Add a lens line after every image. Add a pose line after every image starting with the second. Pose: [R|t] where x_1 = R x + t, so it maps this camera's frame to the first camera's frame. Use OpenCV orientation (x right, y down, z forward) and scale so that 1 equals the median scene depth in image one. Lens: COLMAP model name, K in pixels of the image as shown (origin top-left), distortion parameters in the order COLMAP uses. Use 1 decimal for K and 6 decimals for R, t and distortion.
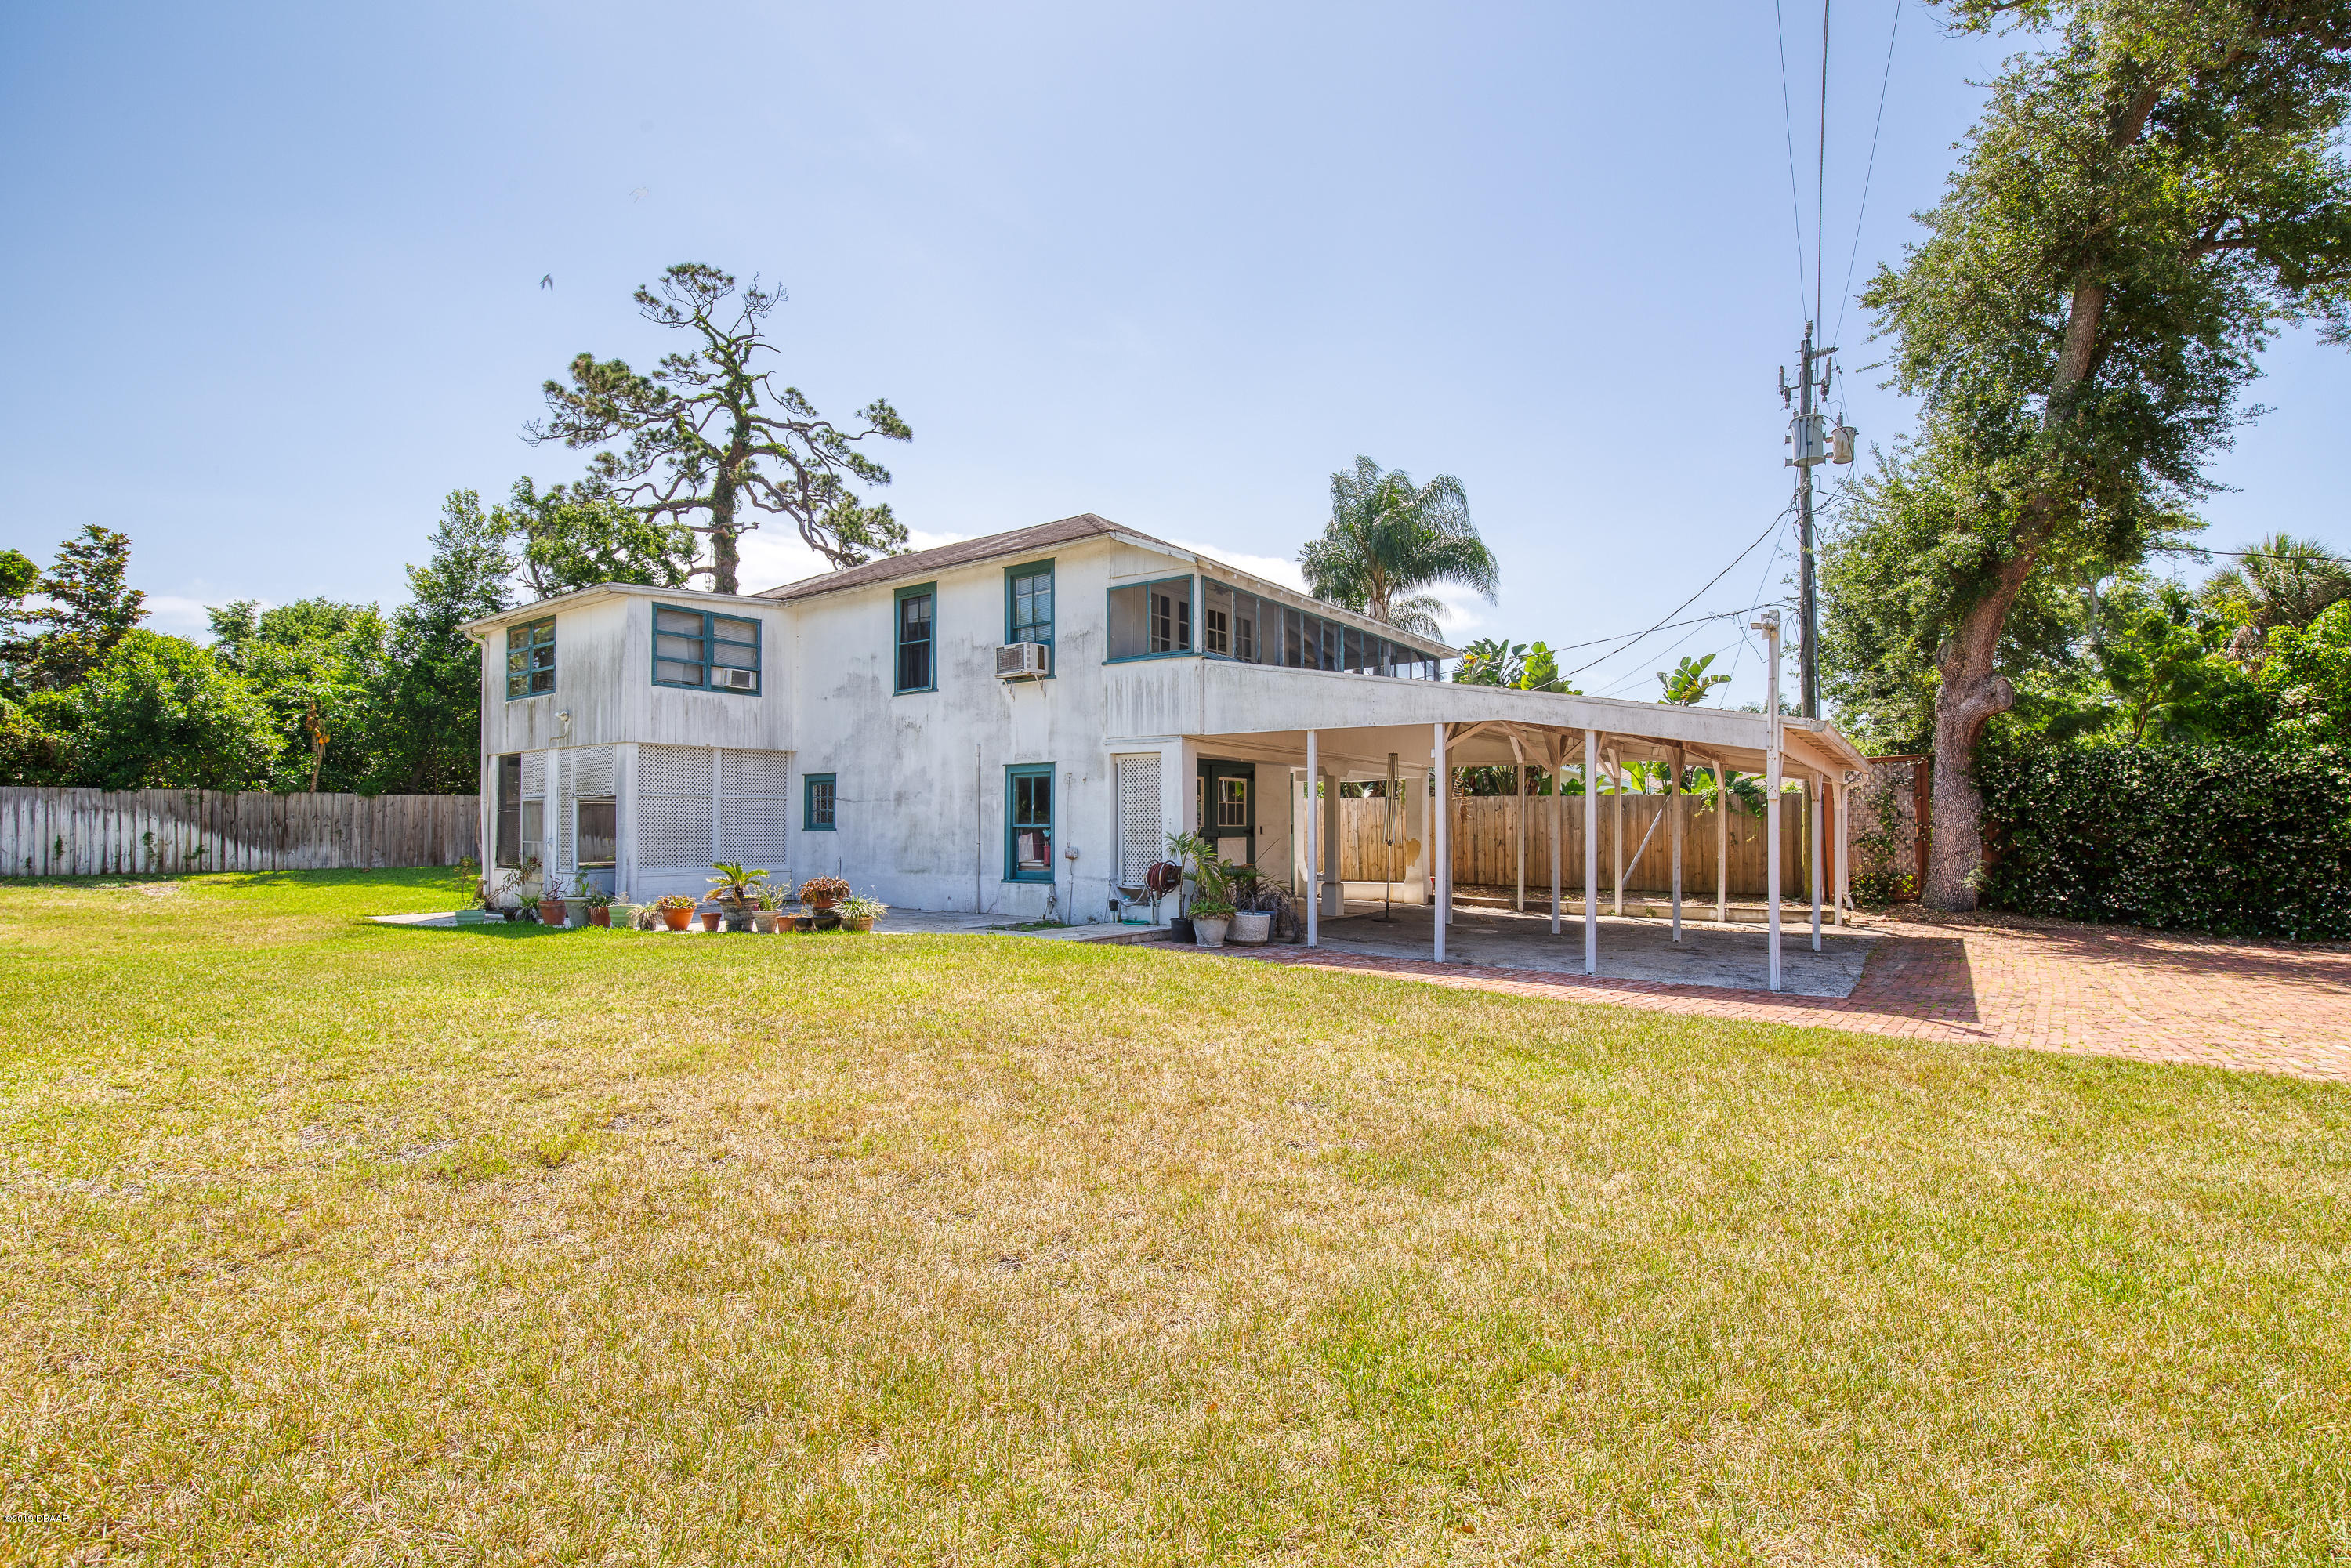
lens RADIAL K [[1090.8, 0, 1187.8], [0, 1090.8, 802.3], [0, 0, 1]] dist [-0.027369, 0.001214]
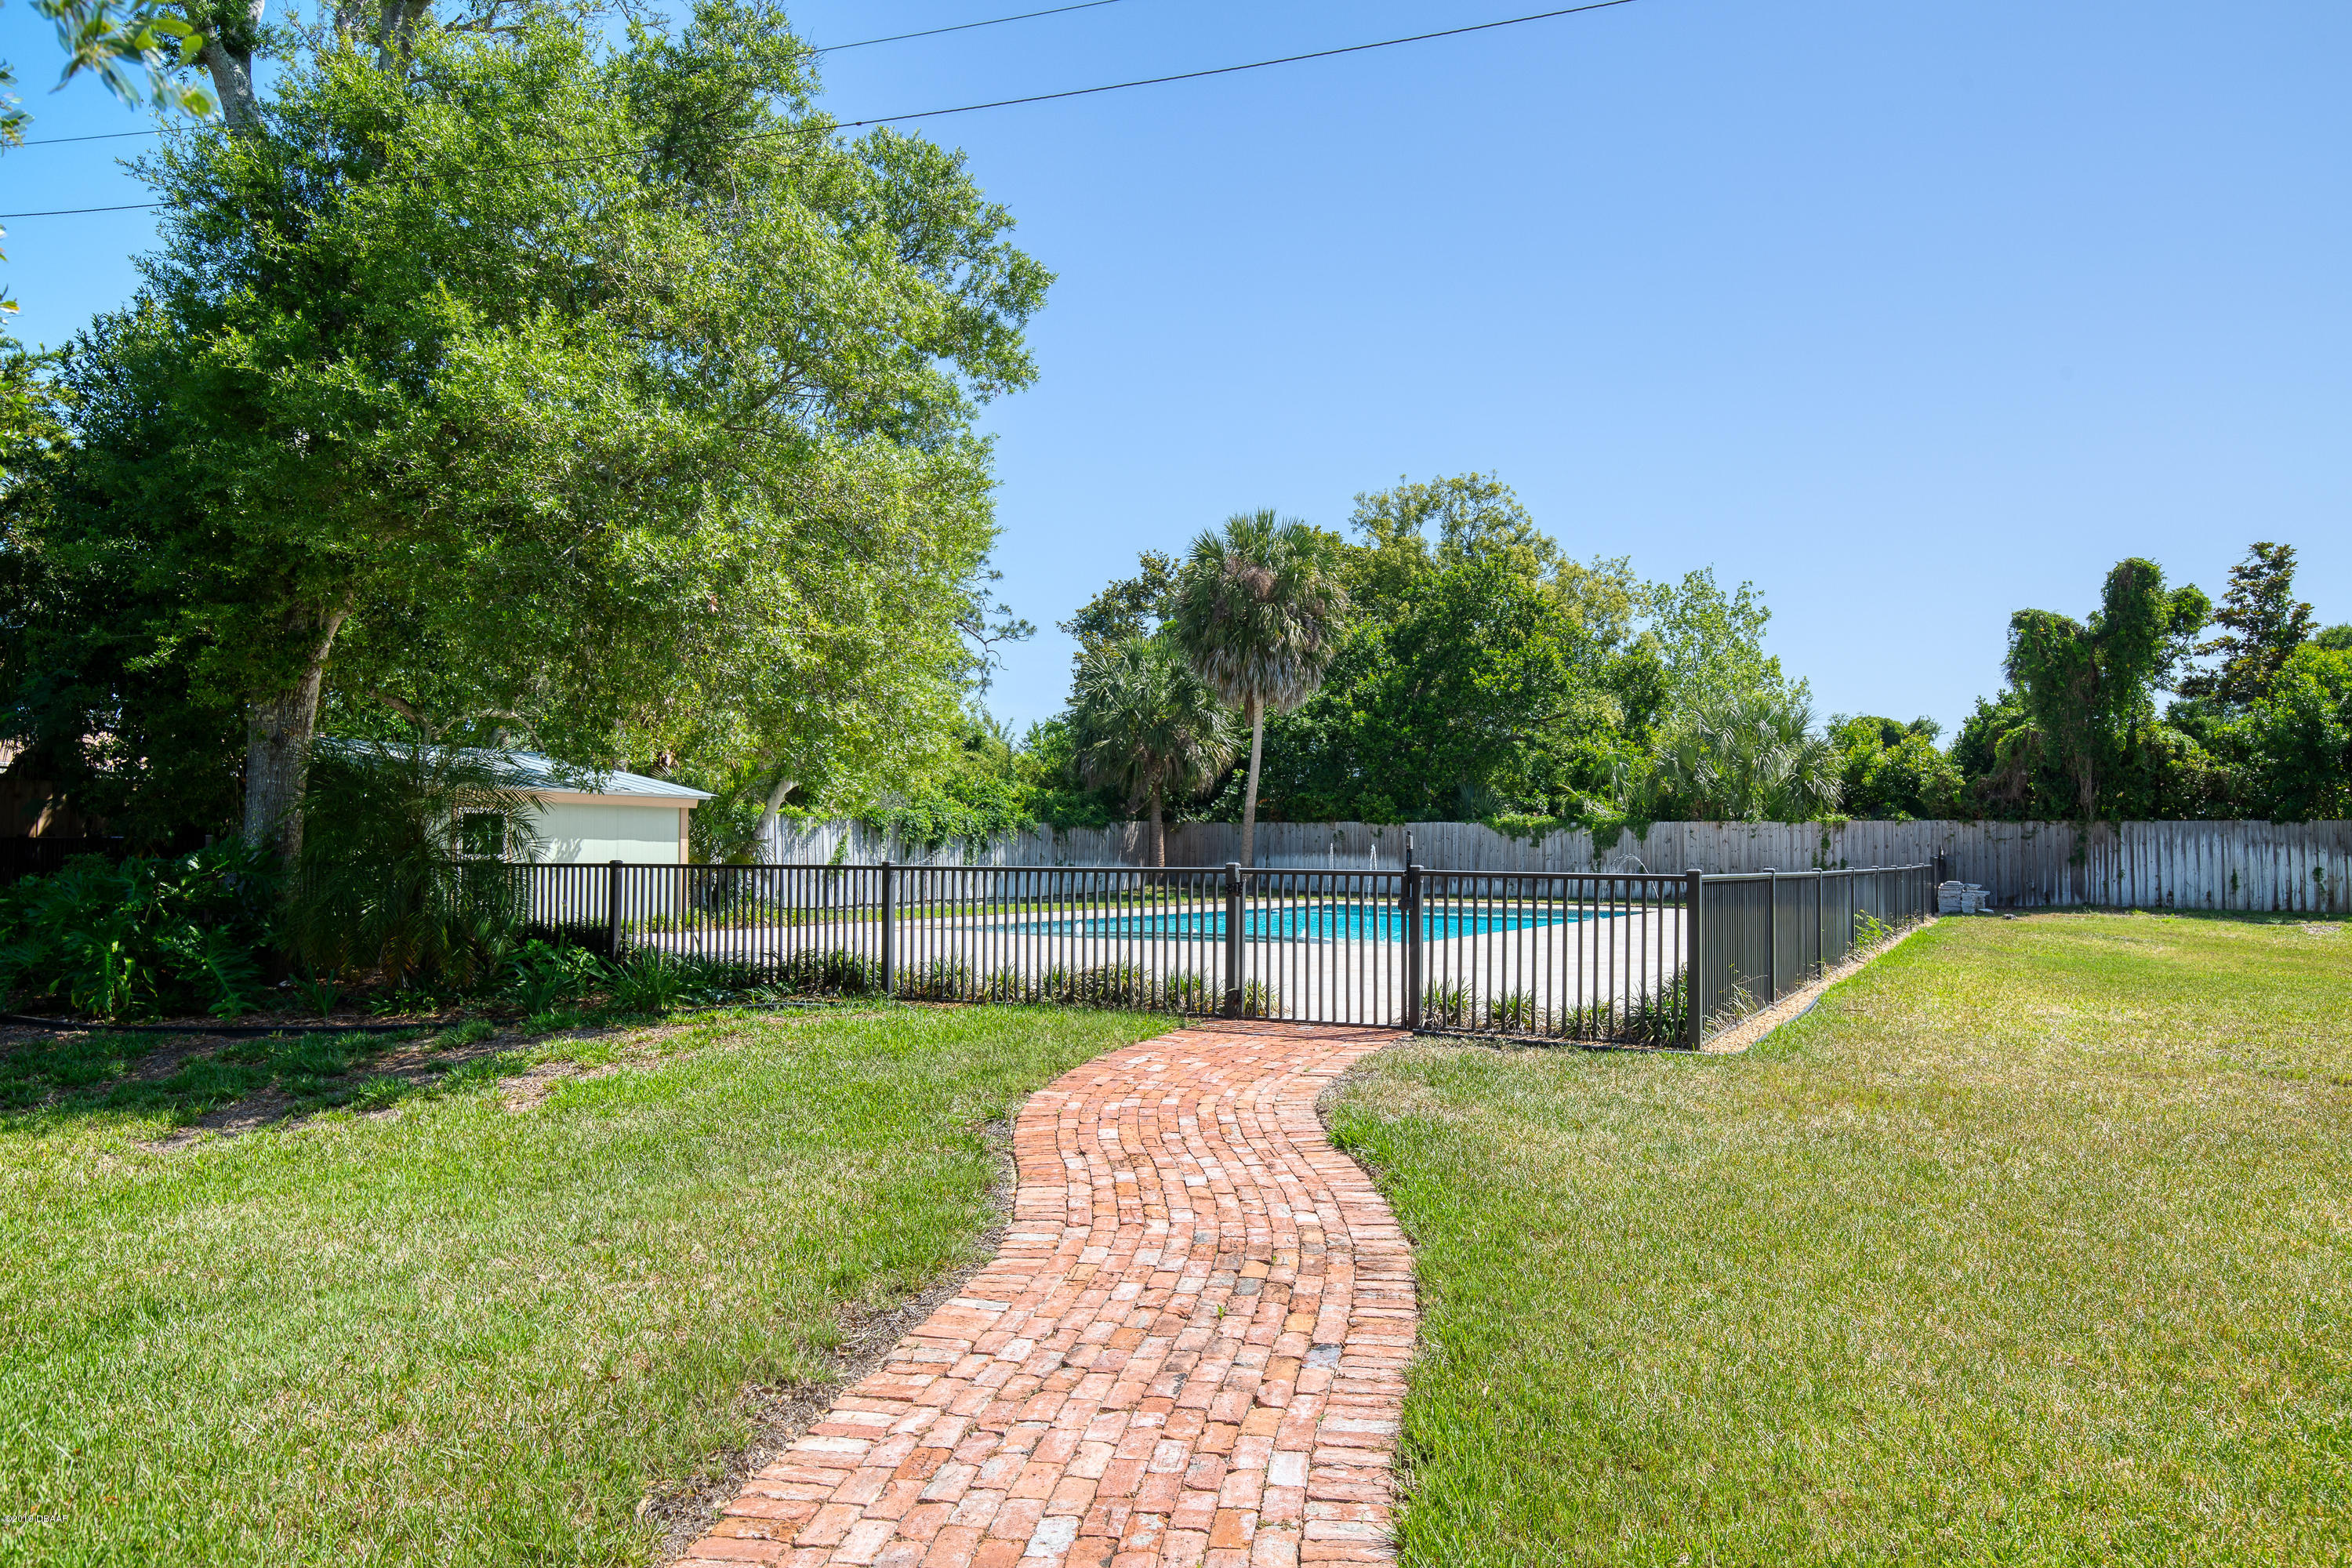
lens RADIAL K [[1591.9, 0, 1200.6], [0, 1591.9, 785.8], [0, 0, 1]] dist [-0.002531, -0.001422]
pose [[0.138170, -0.042586, -0.989493, 0.287921], [0.011457, 0.999077, -0.041399, 0.004051], [0.990342, -0.005617, 0.138530, -0.167664]]
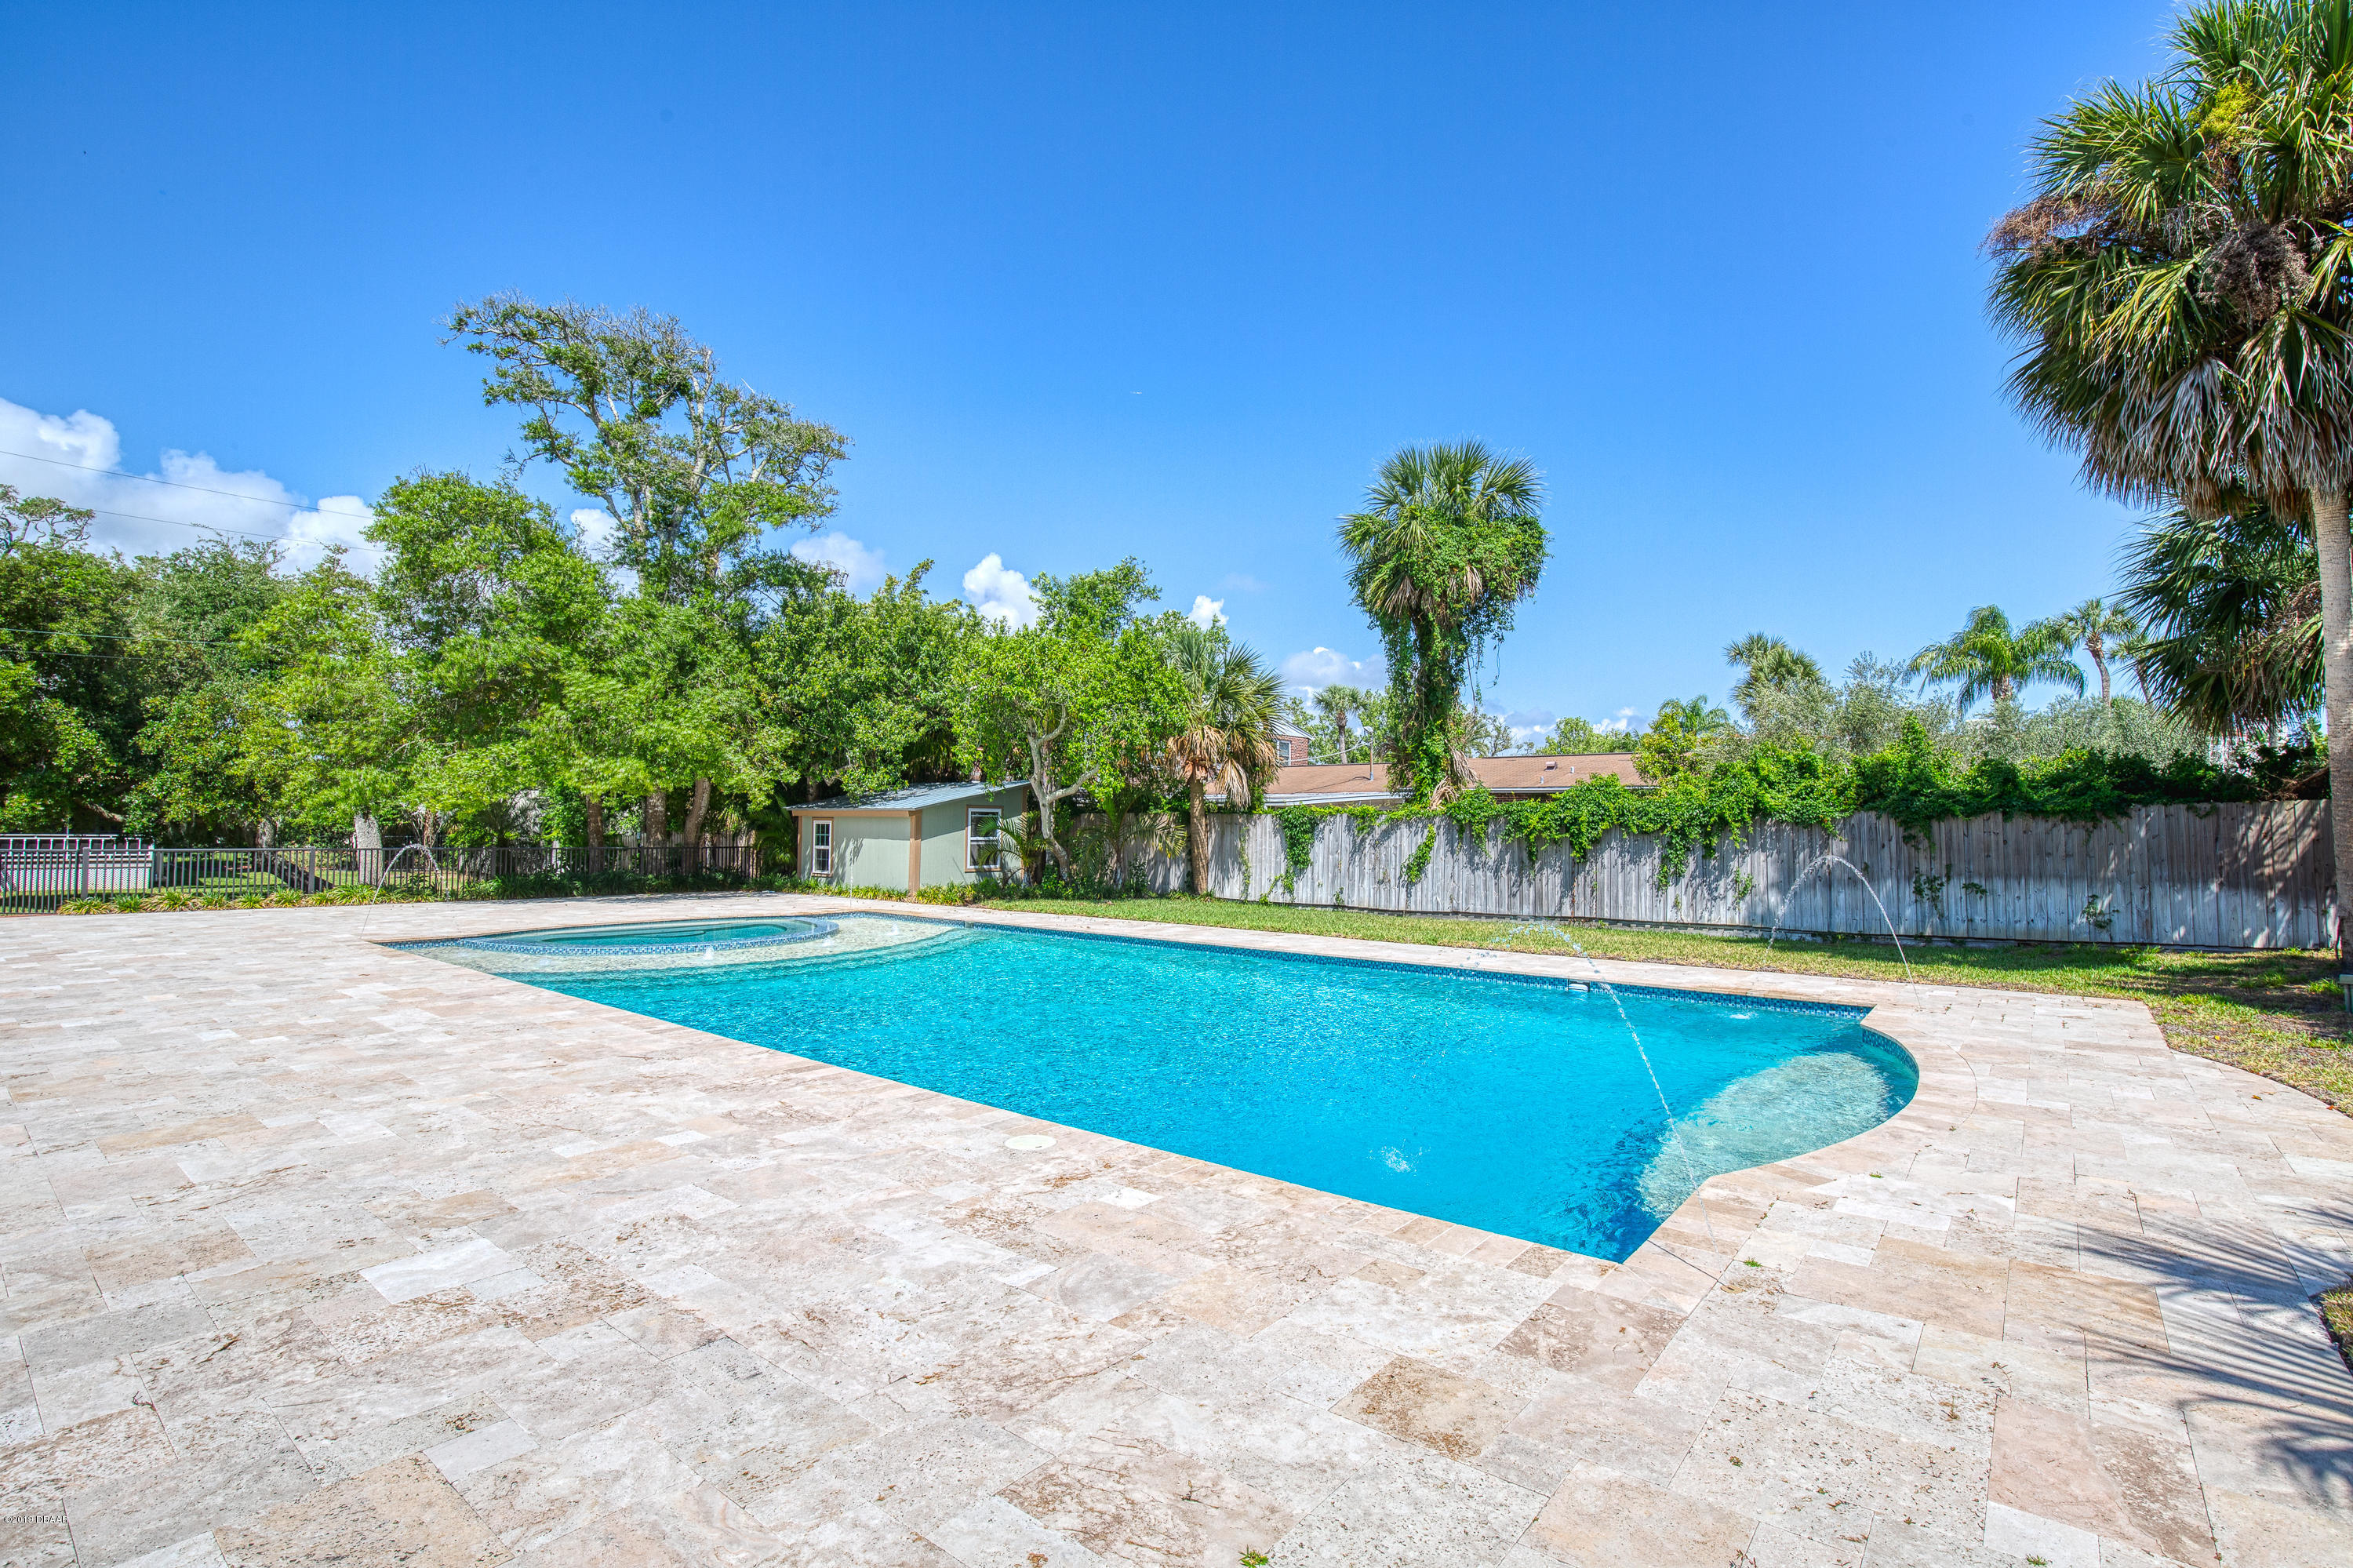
lens RADIAL K [[1076.9, 0, 1187.9], [0, 1076.9, 786.6], [0, 0, 1]] dist [-0.038269, 0.007605]
pose [[-0.998813, -0.007931, 0.048054, -1.216197], [-0.010513, 0.998500, -0.053728, -0.005451], [-0.047556, -0.054169, -0.997399, 0.730544]]
